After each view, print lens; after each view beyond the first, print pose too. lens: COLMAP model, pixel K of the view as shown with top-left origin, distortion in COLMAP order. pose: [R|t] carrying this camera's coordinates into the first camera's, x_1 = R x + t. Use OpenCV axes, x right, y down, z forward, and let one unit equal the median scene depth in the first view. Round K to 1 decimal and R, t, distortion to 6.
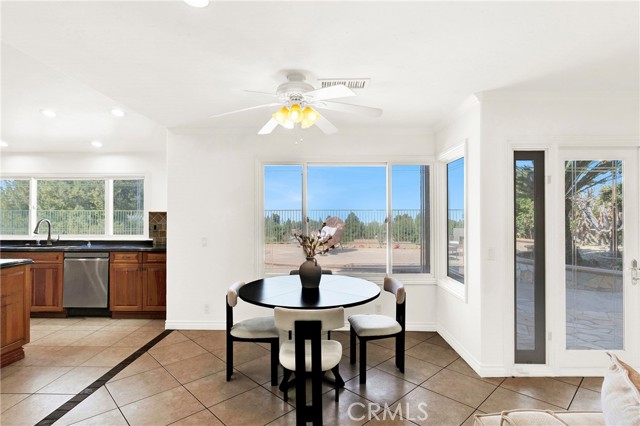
lens RADIAL K [[332.7, 0, 320.9], [0, 332.7, 212.5], [0, 0, 1]] dist [0.001769, -0.000981]
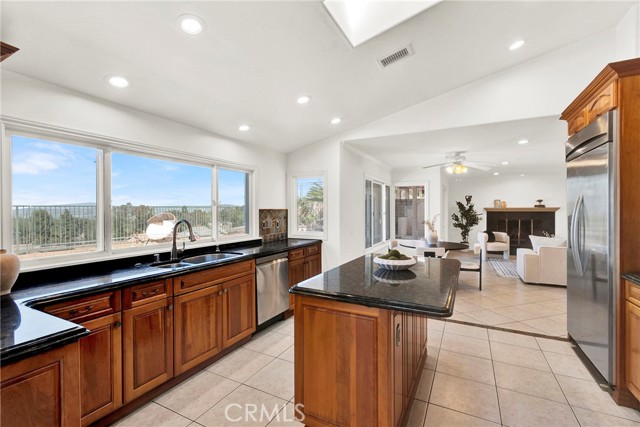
lens RADIAL K [[282.7, 0, 320.8], [0, 282.7, 211.4], [0, 0, 1]] dist [0.010774, 0.000178]
pose [[0.451367, -0.002161, 0.892336, -1.319088], [-0.001978, 0.999992, 0.003423, 0.001844], [-0.892336, -0.003310, 0.451359, 0.547540]]
